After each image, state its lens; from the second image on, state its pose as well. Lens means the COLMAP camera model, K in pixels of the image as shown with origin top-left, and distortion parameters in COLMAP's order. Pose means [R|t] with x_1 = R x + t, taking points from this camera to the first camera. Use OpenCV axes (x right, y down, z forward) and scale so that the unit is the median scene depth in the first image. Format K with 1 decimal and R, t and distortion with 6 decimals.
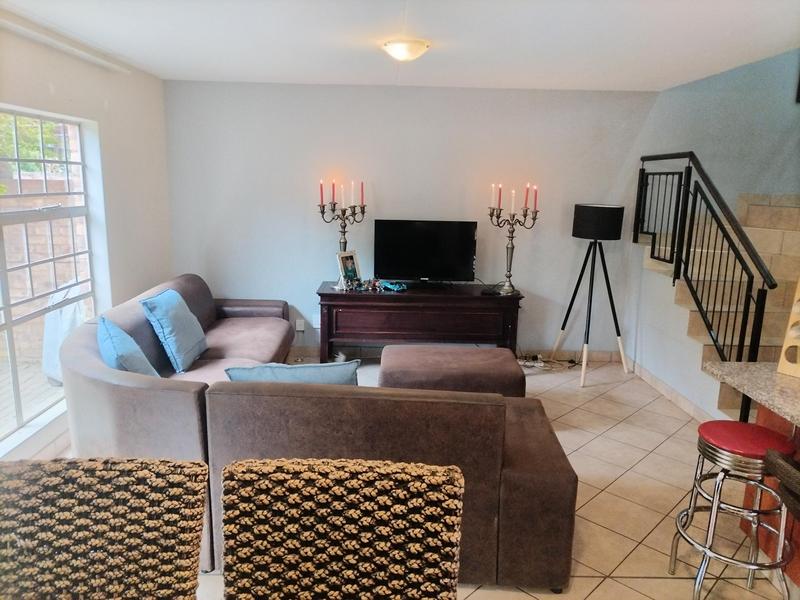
lens RADIAL K [[591.5, 0, 402.4], [0, 591.5, 297.7], [0, 0, 1]] dist [0.031425, -0.036418]
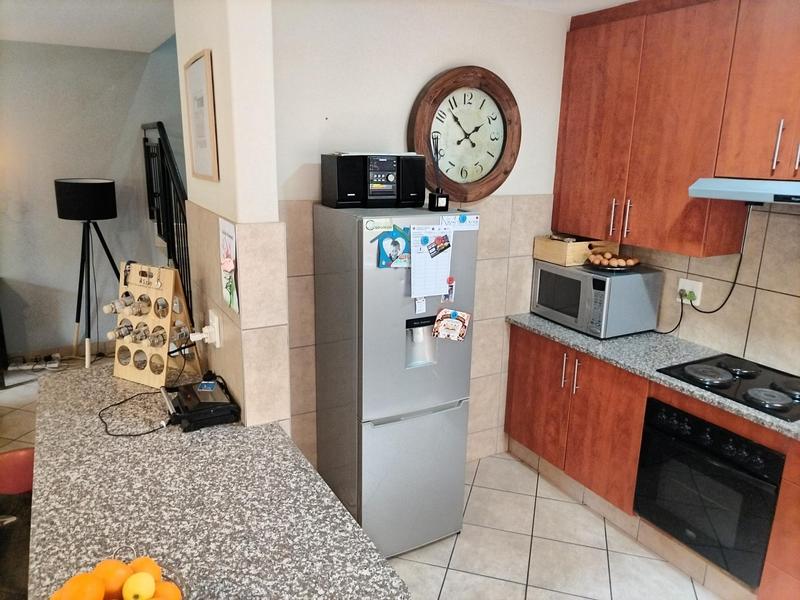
lens RADIAL K [[591.5, 0, 400.3], [0, 591.5, 299.9], [0, 0, 1]] dist [0.031425, -0.036418]
pose [[0.880560, -0.119067, 0.458734, 0.355806], [0.085575, 0.991963, 0.093204, -0.025357], [-0.466144, -0.042816, 0.883672, -0.009024]]
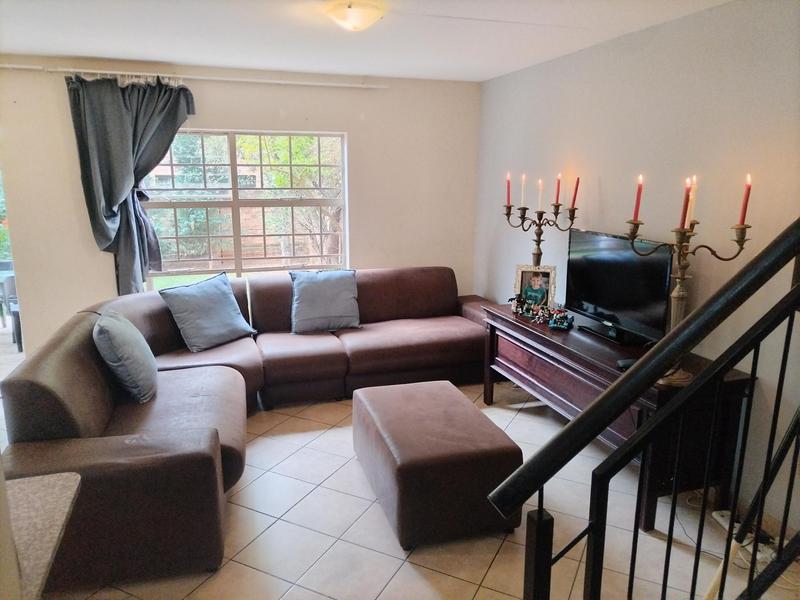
lens RADIAL K [[591.5, 0, 397.7], [0, 591.5, 306.3], [0, 0, 1]] dist [0.031425, -0.036418]
pose [[0.286532, 0.189669, -0.939109, 0.691367], [-0.184231, 0.972823, 0.140267, -0.116532], [0.940191, 0.132822, 0.313688, 0.665159]]
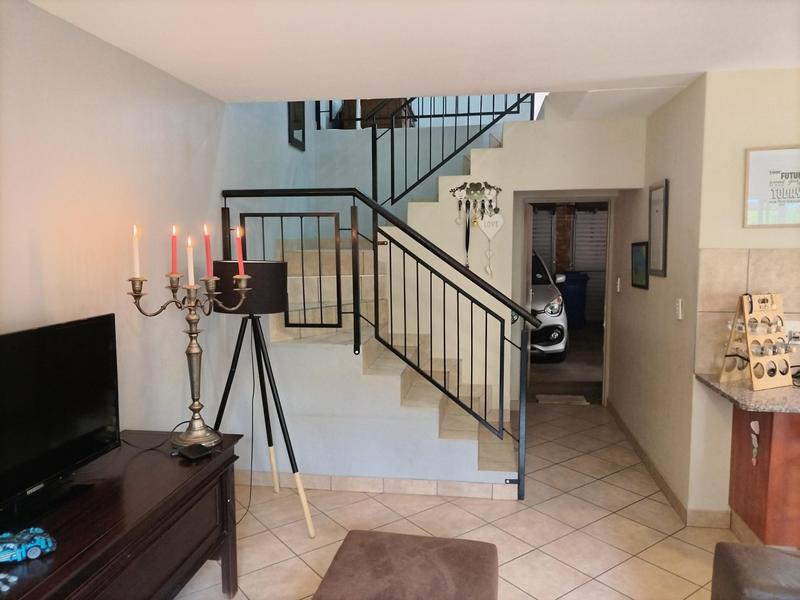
lens RADIAL K [[591.5, 0, 404.0], [0, 591.5, 301.0], [0, 0, 1]] dist [0.031425, -0.036418]
pose [[0.159452, -0.122619, 0.979561, -0.310973], [0.198520, 0.975969, 0.089854, -0.153765], [-0.967039, 0.180135, 0.179962, 0.816480]]
